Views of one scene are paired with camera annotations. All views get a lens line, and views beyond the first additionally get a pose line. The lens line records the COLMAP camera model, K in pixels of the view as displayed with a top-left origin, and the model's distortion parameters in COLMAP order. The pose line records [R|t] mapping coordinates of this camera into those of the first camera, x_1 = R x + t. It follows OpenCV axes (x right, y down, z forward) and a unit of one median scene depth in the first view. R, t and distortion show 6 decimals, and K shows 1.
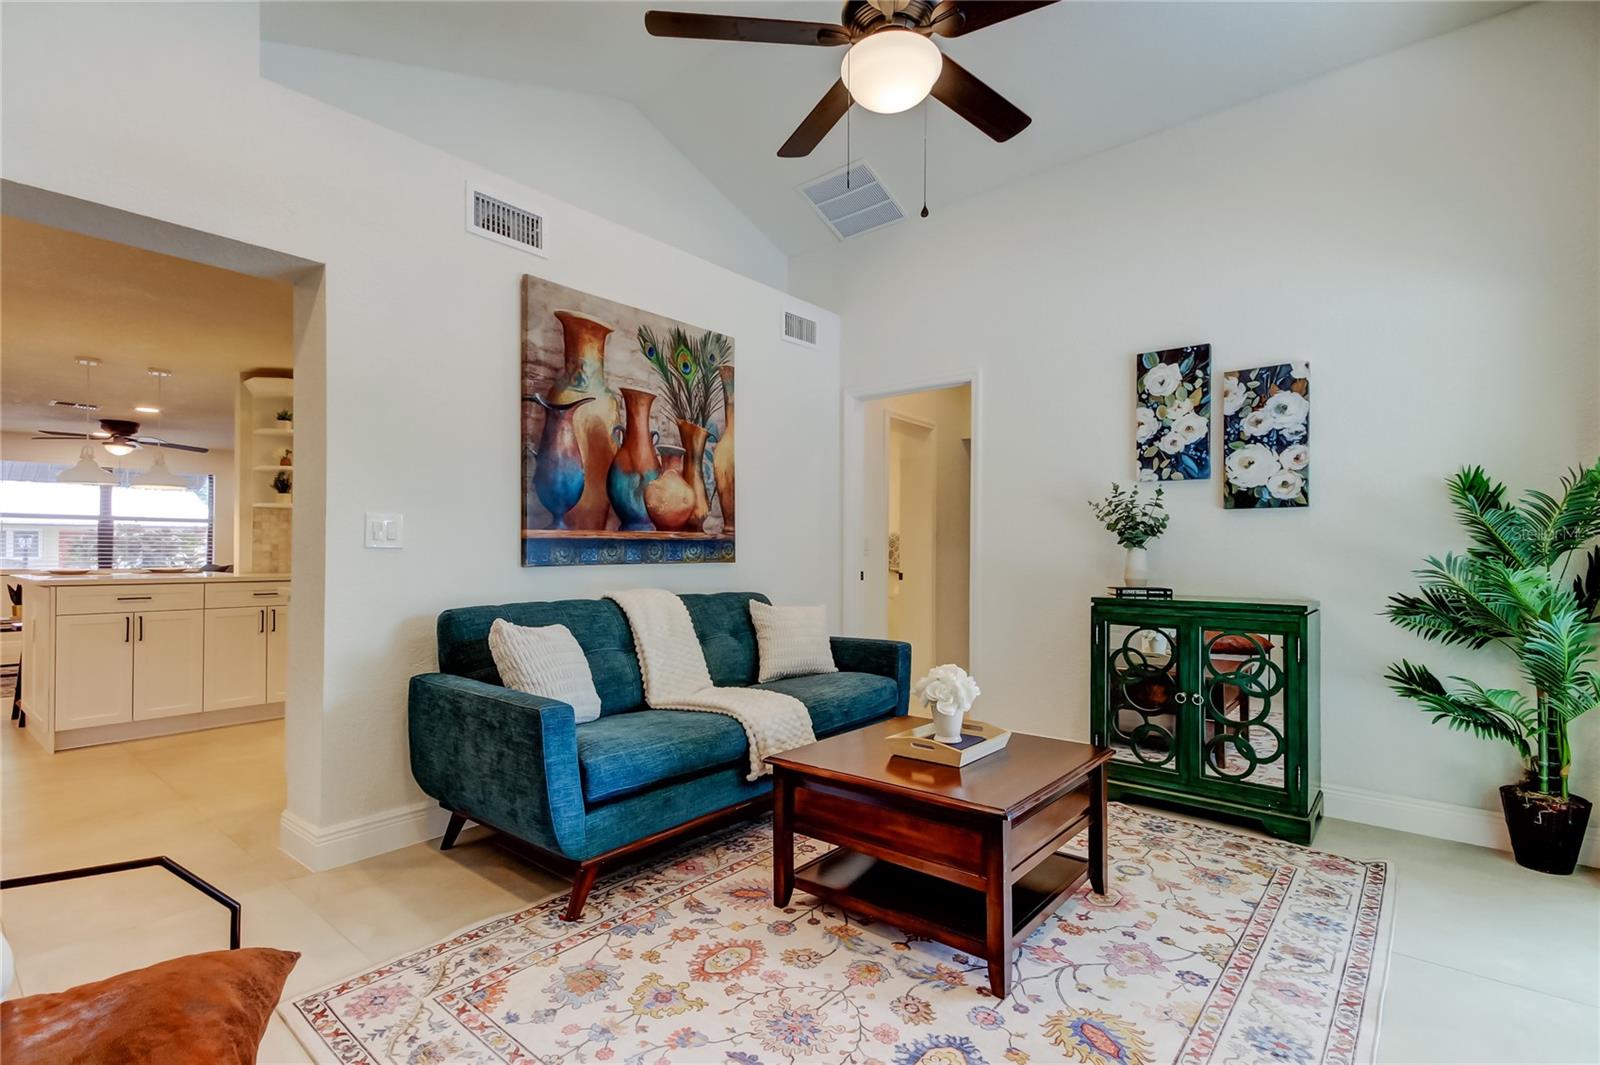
lens RADIAL K [[756.6, 0, 811.5], [0, 756.6, 548.6], [0, 0, 1]] dist [0.022333, -0.004239]
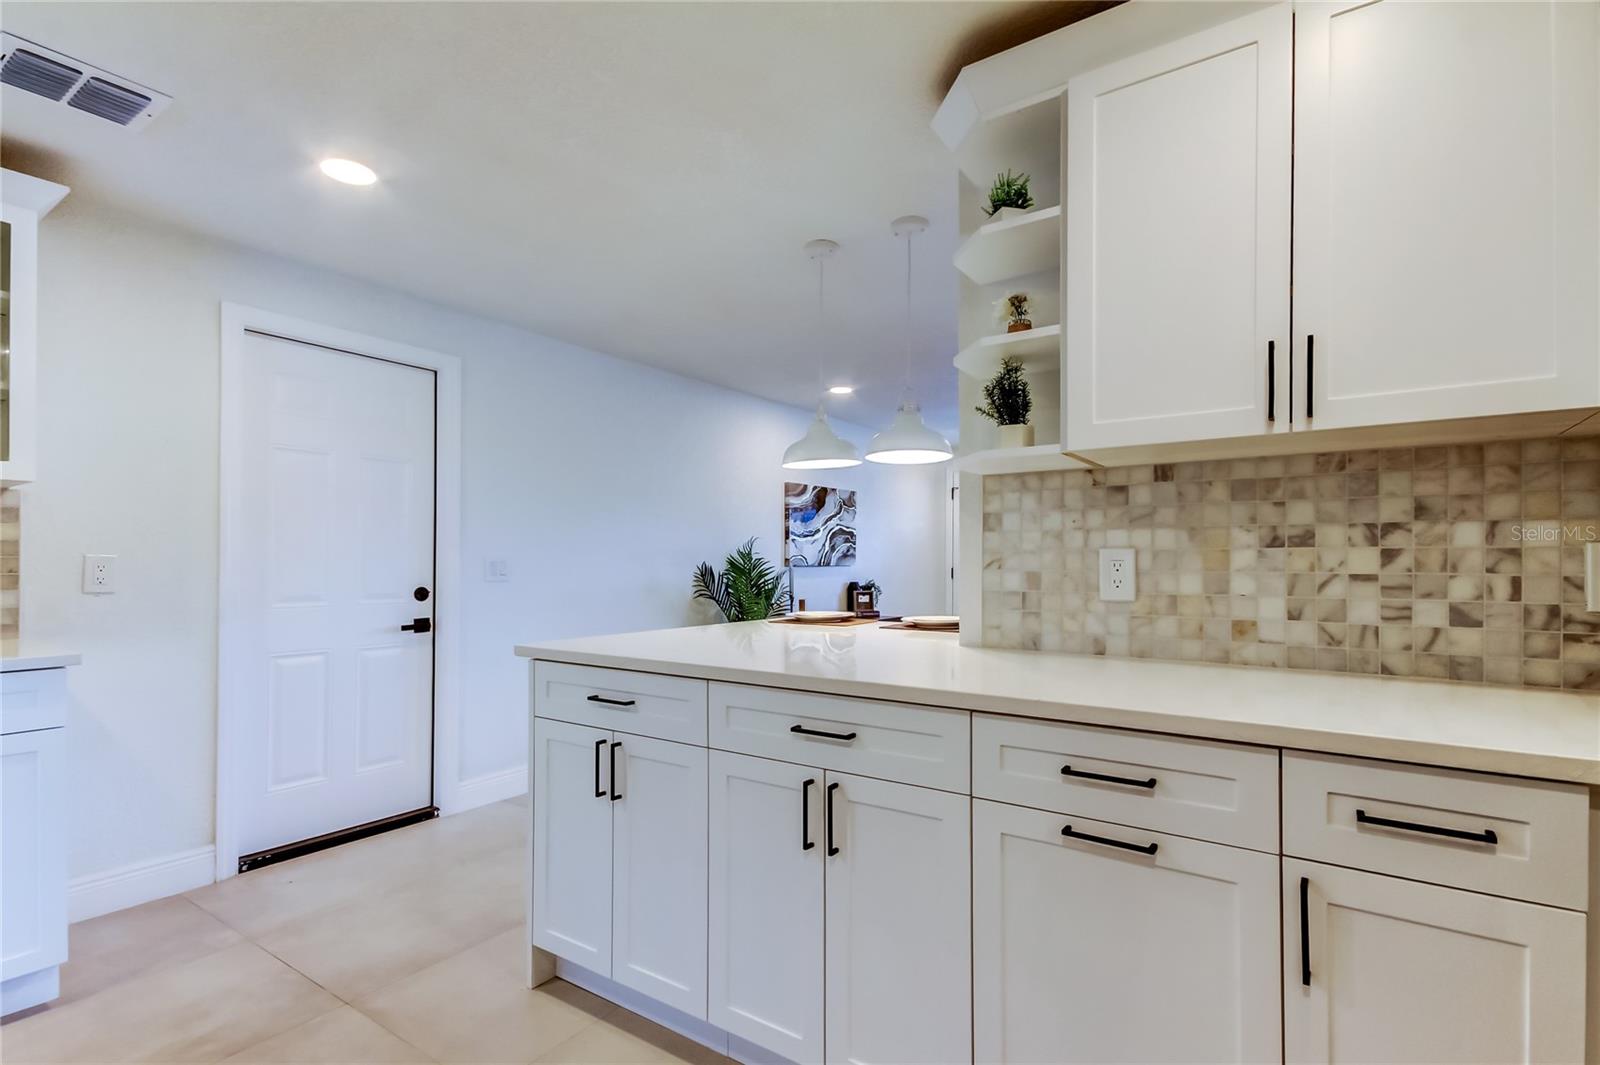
lens RADIAL K [[756.6, 0, 803.7], [0, 756.6, 560.8], [0, 0, 1]] dist [0.022333, -0.004239]
pose [[0.088117, -0.007050, -0.996085, -0.272934], [0.005113, 0.999965, -0.006625, -0.007219], [0.996097, -0.004509, 0.088150, 0.667651]]
